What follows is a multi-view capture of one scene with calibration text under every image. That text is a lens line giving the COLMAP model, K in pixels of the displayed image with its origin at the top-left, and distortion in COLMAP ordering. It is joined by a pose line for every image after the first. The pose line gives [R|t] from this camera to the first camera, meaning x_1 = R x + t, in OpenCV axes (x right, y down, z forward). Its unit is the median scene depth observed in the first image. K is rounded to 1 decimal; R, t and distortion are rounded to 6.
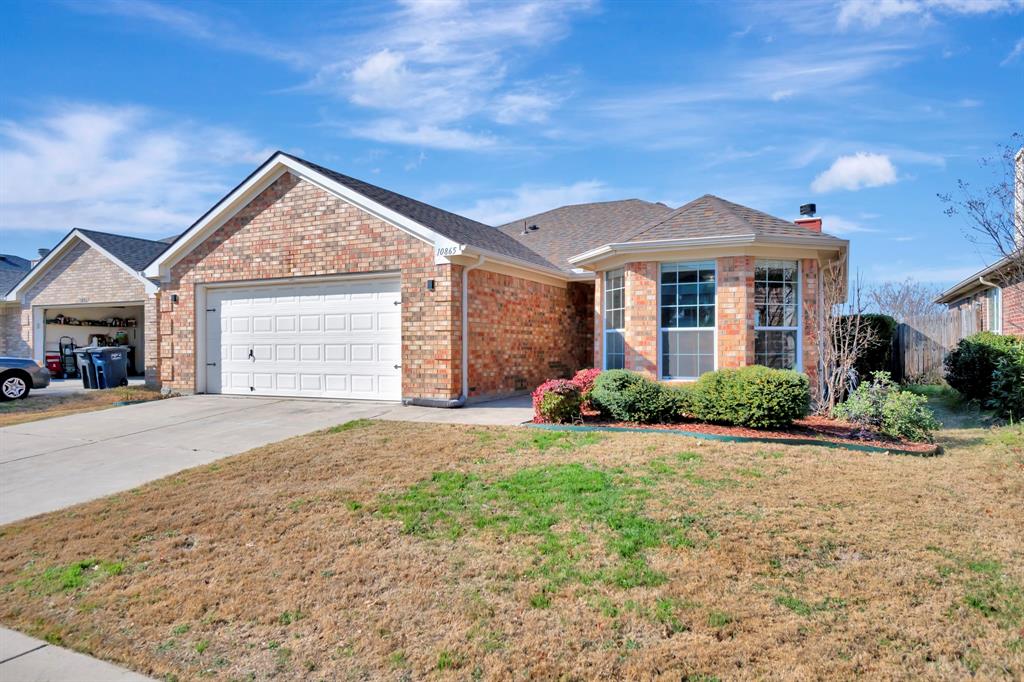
lens RADIAL K [[673.5, 0, 511.9], [0, 673.5, 355.3], [0, 0, 1]] dist [0.000154, 0.000016]
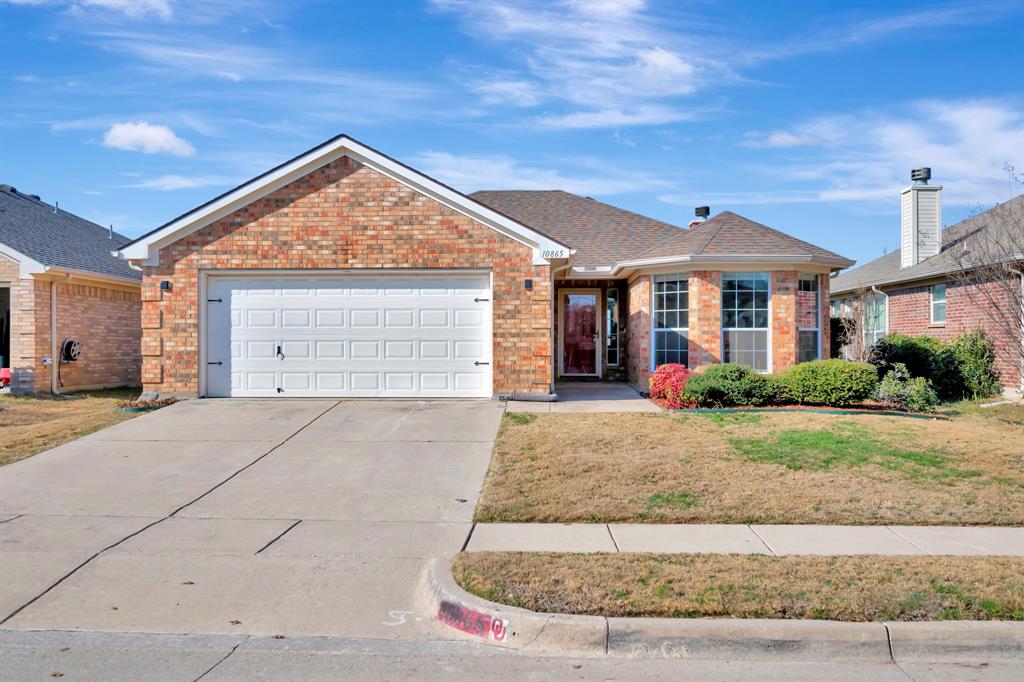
lens RADIAL K [[903.4, 0, 512.0], [0, 903.4, 341.0], [0, 0, 1]] dist [-0.000260, -0.001949]
pose [[0.913168, 0.003850, 0.407566, -0.669567], [0.002546, 0.999882, -0.015151, 0.004099], [-0.407576, 0.014874, 0.913050, -0.247844]]
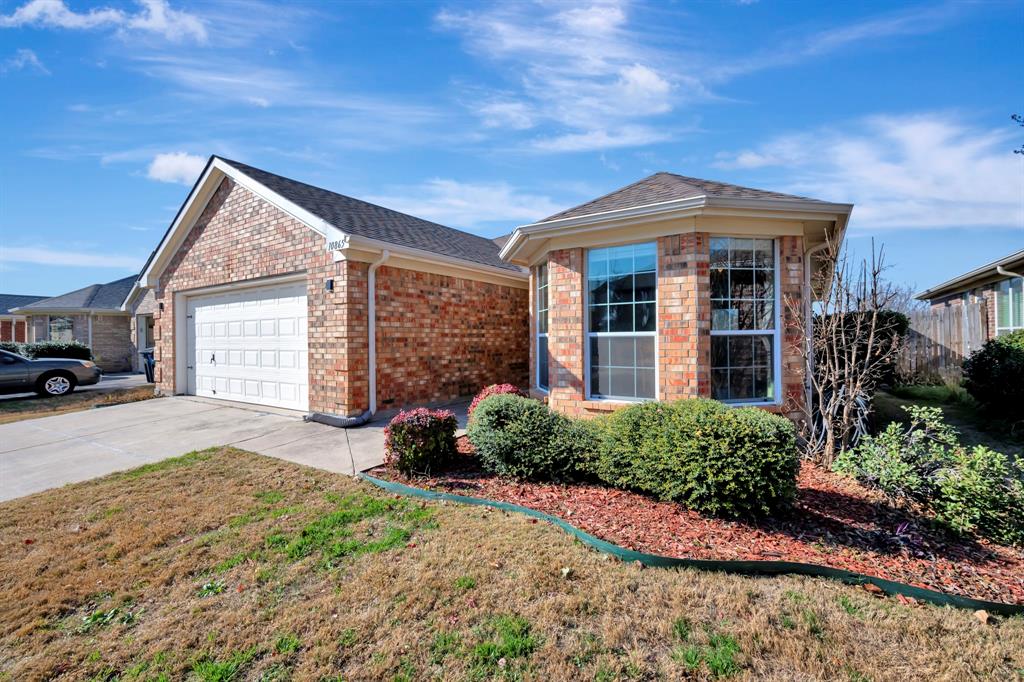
lens RADIAL K [[450.0, 0, 513.6], [0, 450.0, 341.2], [0, 0, 1]] dist [0.000451, -0.000049]
pose [[0.991627, -0.006568, -0.128969, 0.181338], [0.006201, 0.999975, -0.003250, -0.026532], [0.128987, 0.002423, 0.991643, 0.421031]]
